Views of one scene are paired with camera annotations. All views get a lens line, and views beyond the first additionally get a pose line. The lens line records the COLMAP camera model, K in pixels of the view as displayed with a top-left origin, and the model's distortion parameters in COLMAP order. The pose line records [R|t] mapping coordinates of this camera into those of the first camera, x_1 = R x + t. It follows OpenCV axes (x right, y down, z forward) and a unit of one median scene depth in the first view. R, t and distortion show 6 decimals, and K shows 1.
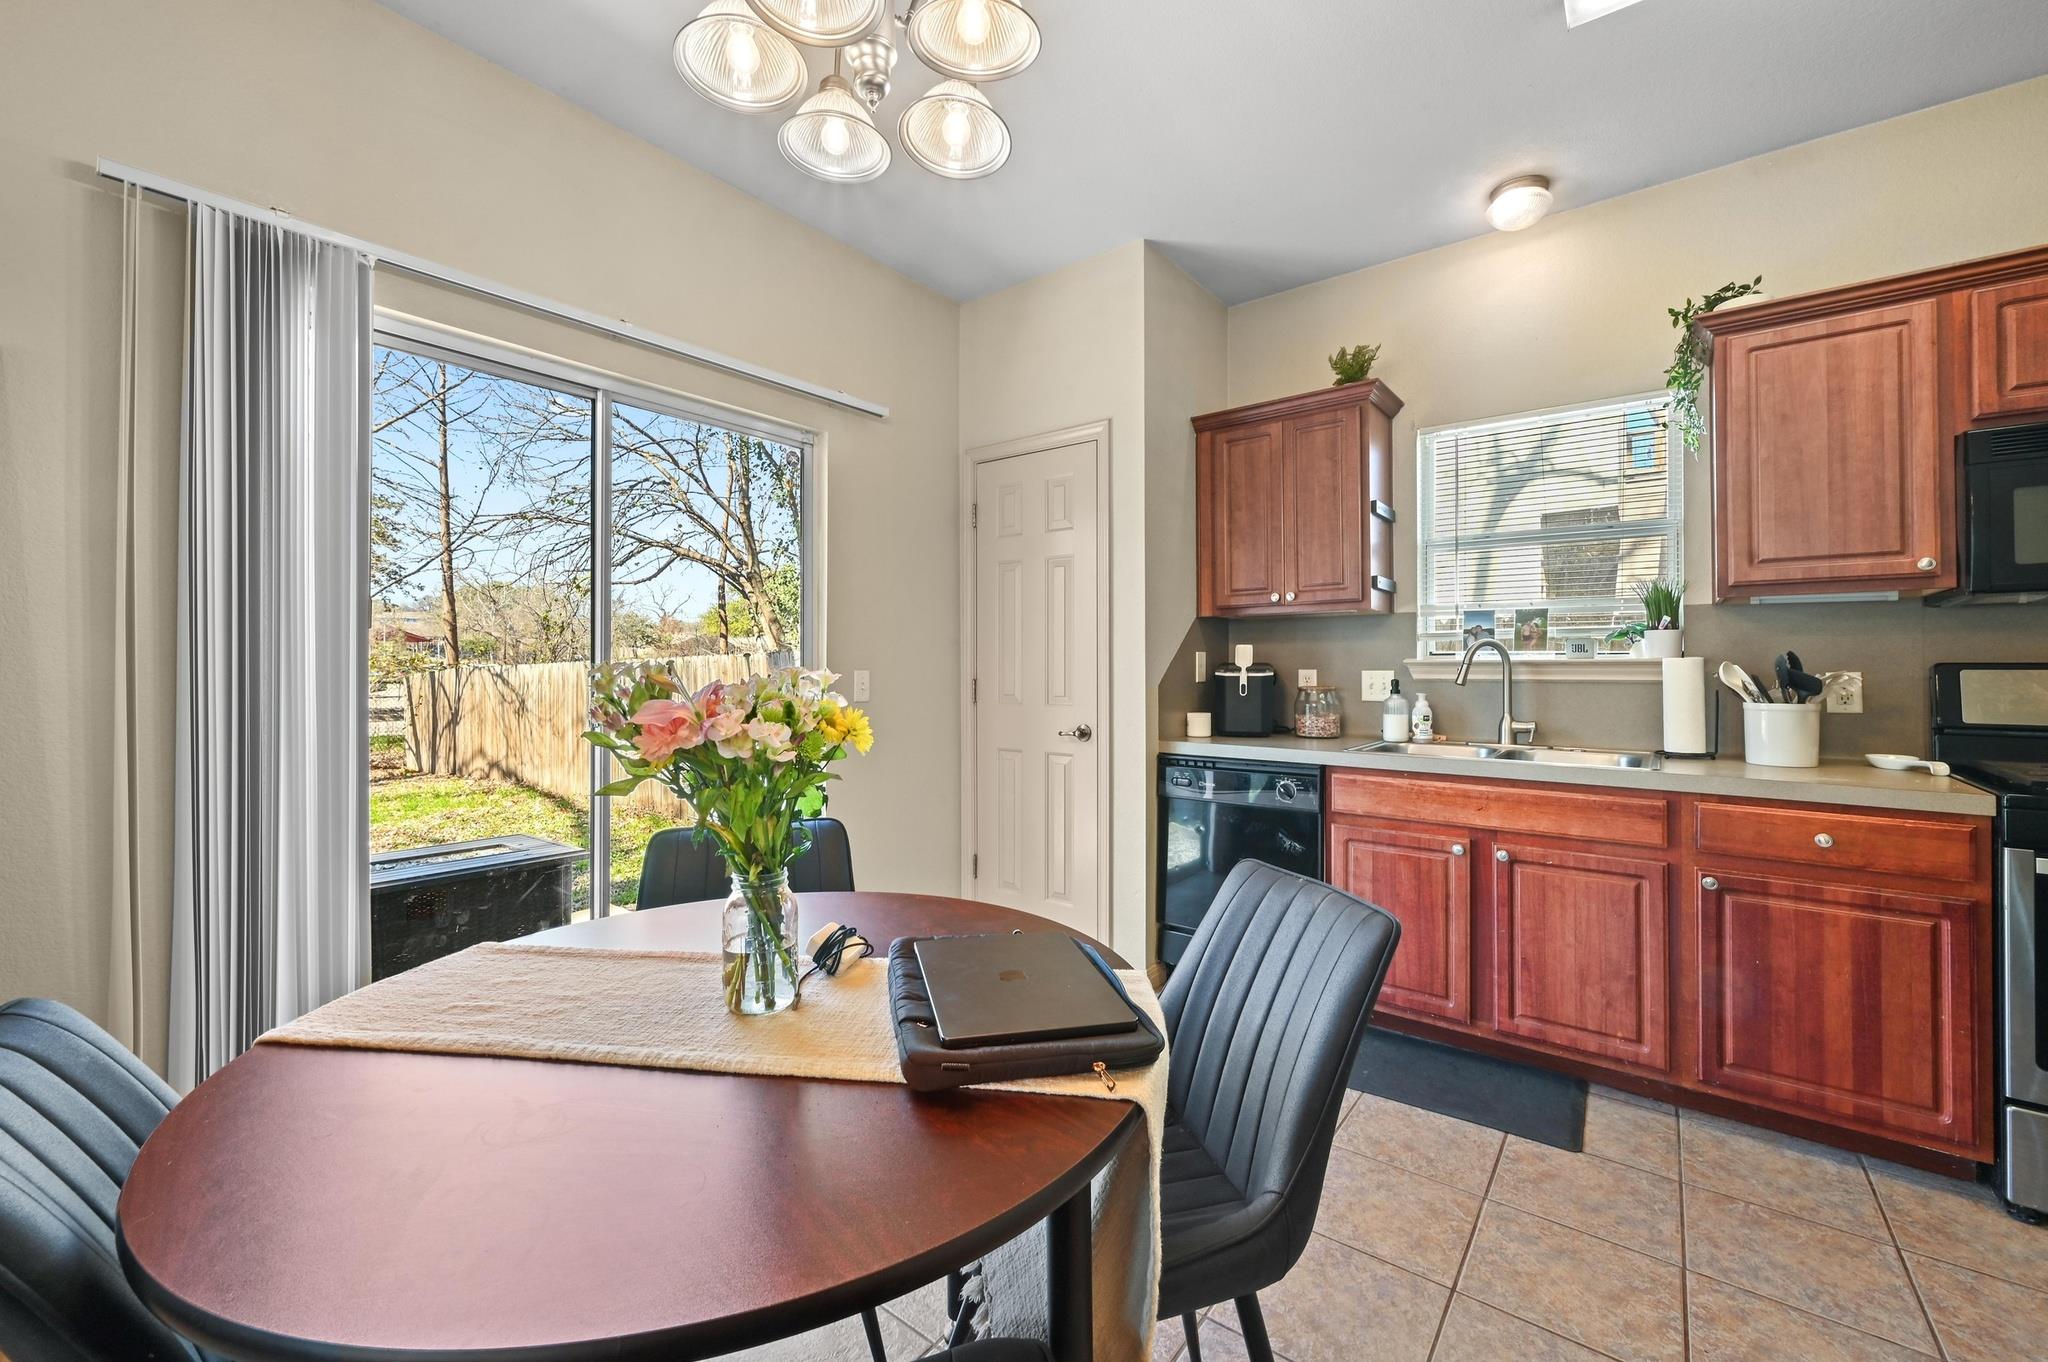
lens RADIAL K [[810.8, 0, 1026.0], [0, 810.8, 667.1], [0, 0, 1]] dist [0.002013, -0.000158]
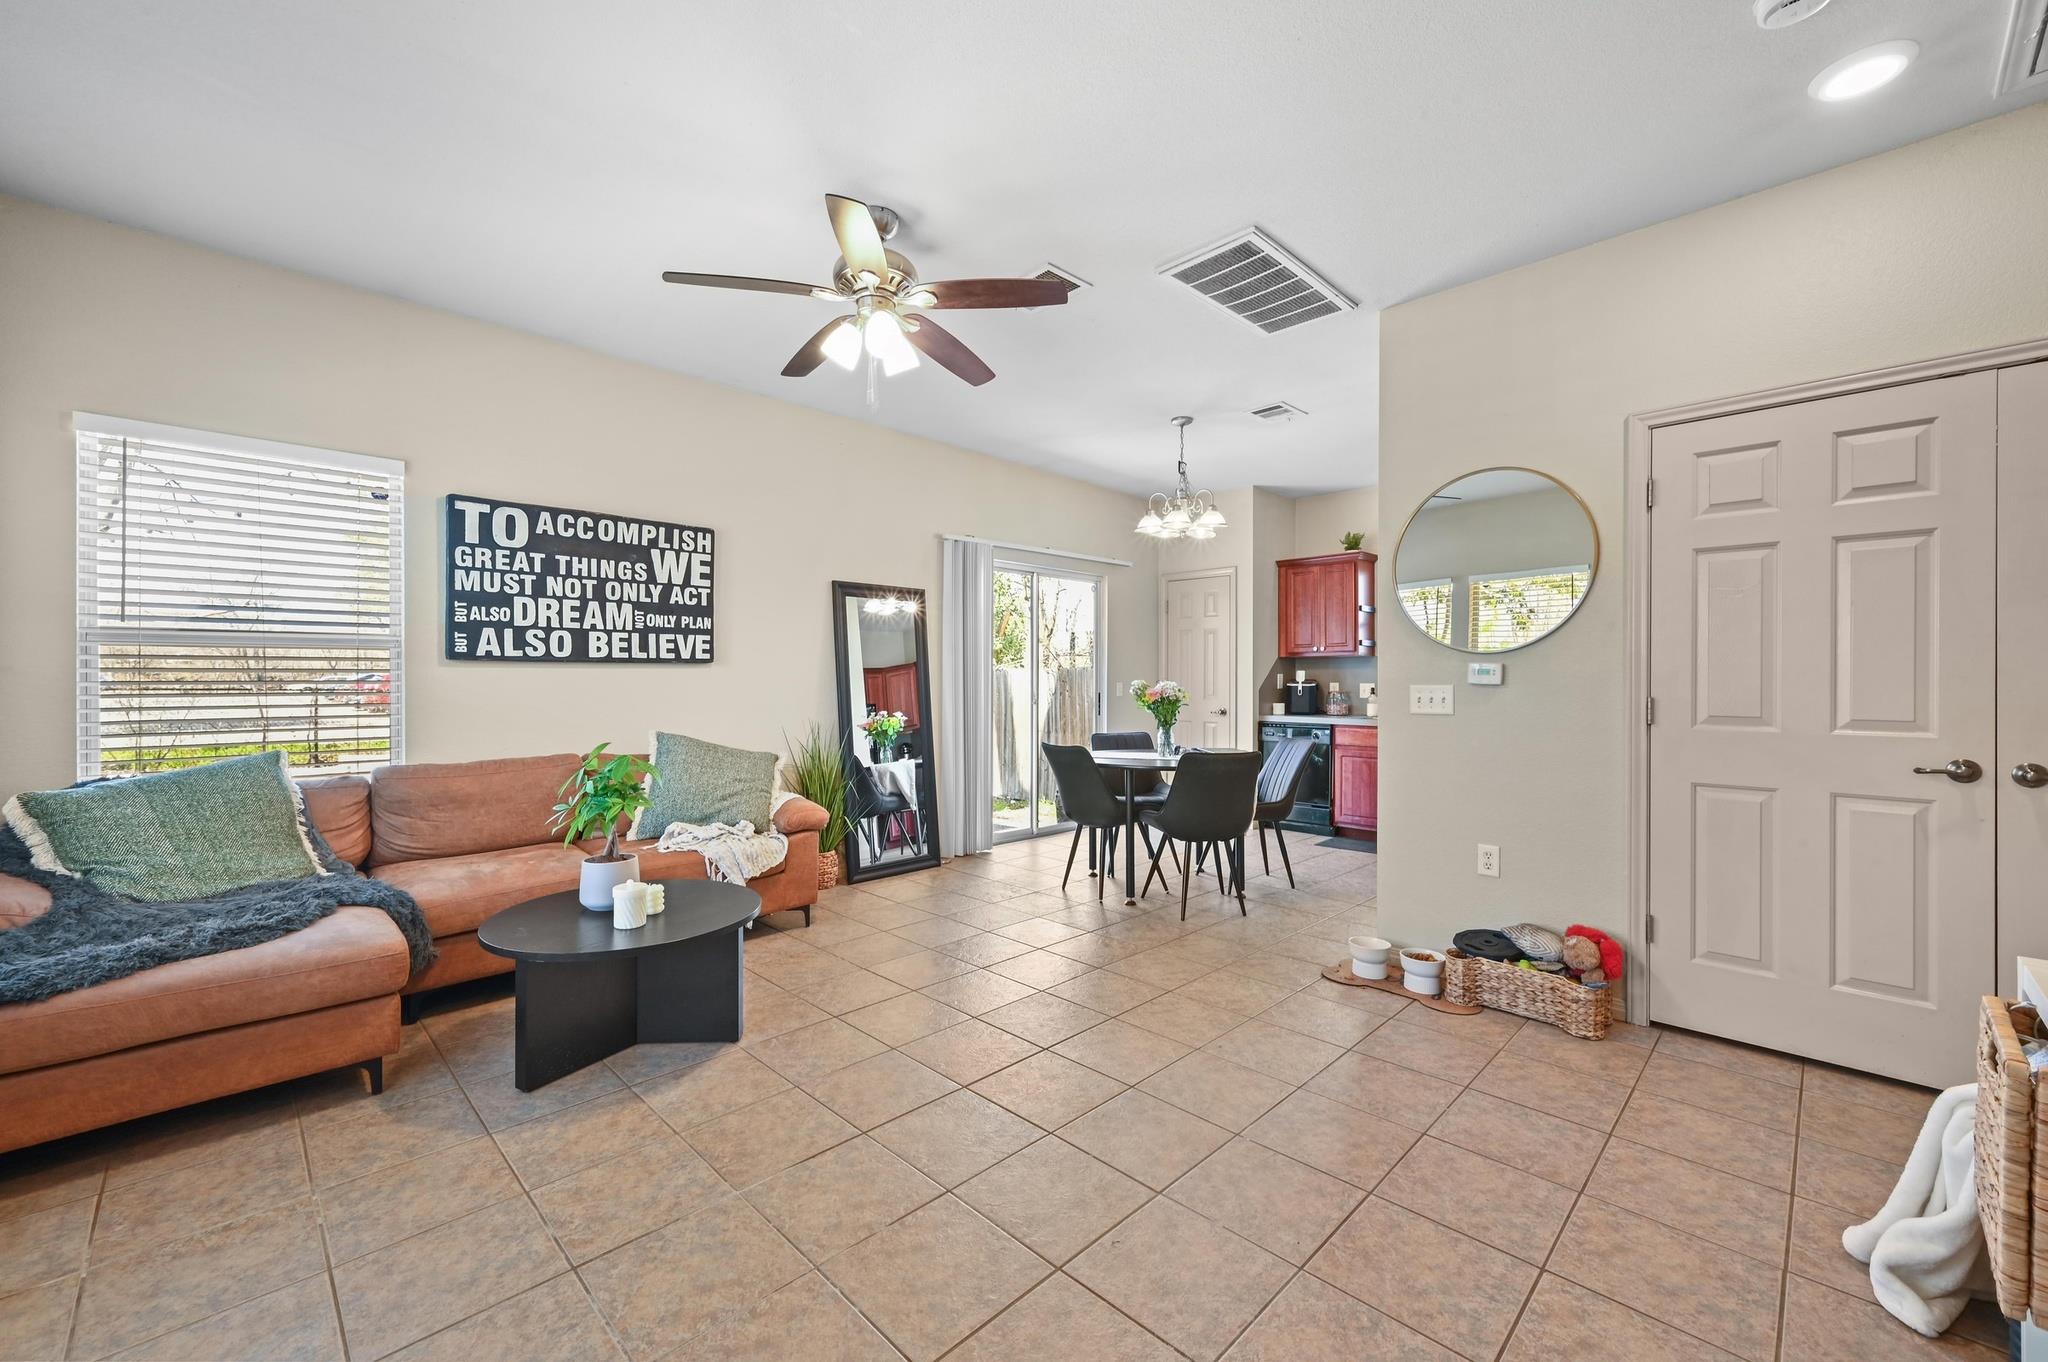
lens RADIAL K [[810.8, 0, 1022.5], [0, 810.8, 686.9], [0, 0, 1]] dist [0.002013, -0.000158]
pose [[0.992928, 0.002845, -0.118686, -0.212484], [-0.001389, 0.999923, 0.012354, -0.011396], [0.118712, -0.012101, 0.992855, -1.258164]]
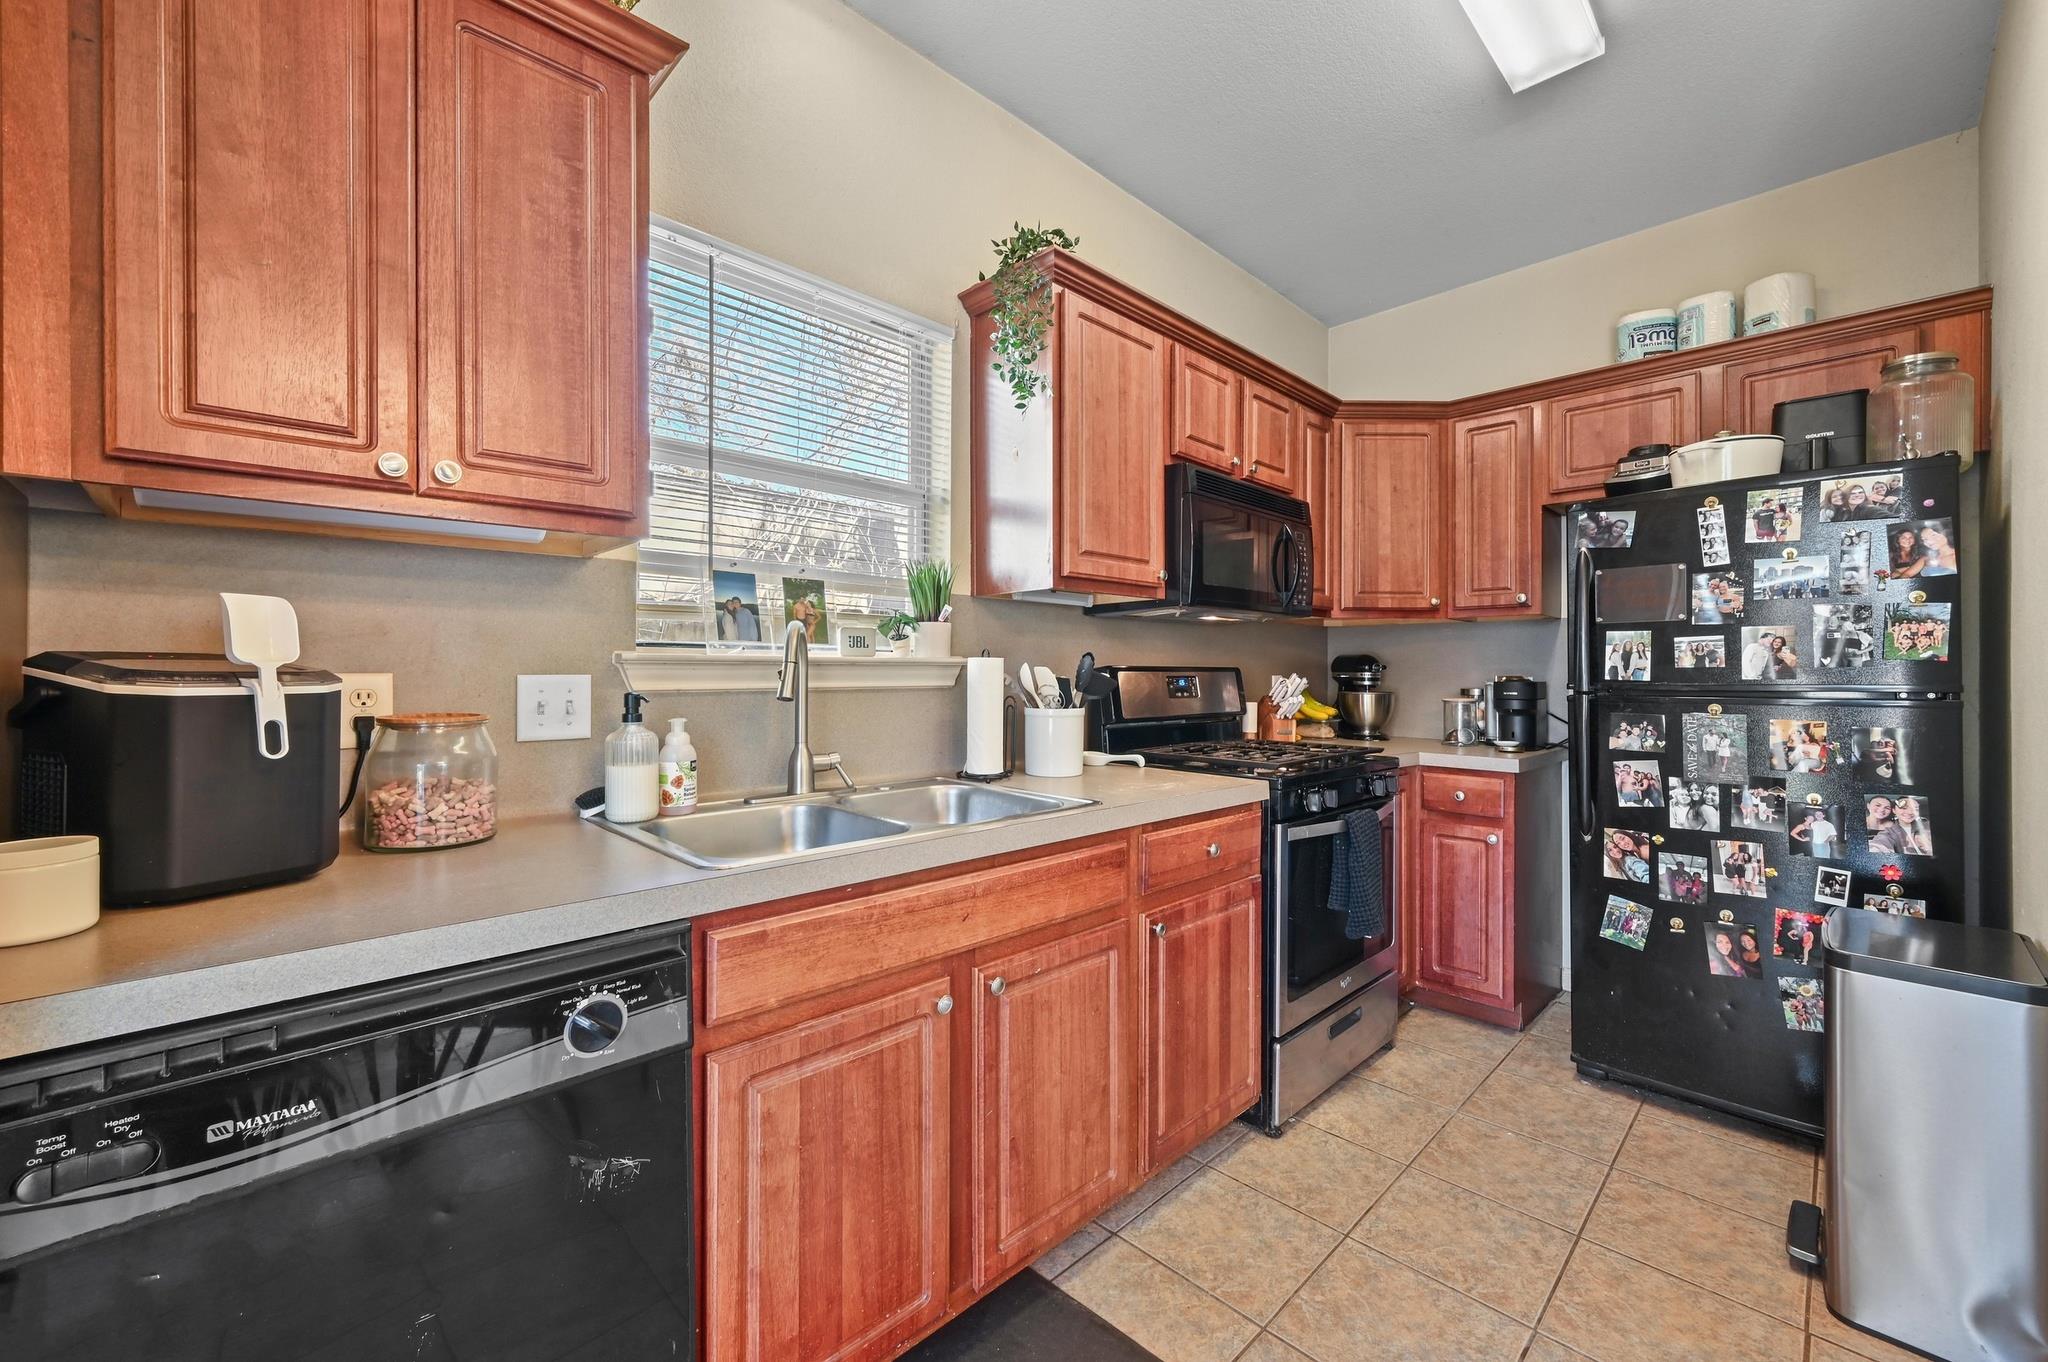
lens RADIAL K [[810.8, 0, 1025.7], [0, 810.8, 666.6], [0, 0, 1]] dist [0.002013, -0.000158]
pose [[0.122664, 0.005352, 0.992434, -0.000450], [-0.002211, 0.999984, -0.005120, 0.001489], [-0.992446, -0.001567, 0.122674, 0.706321]]
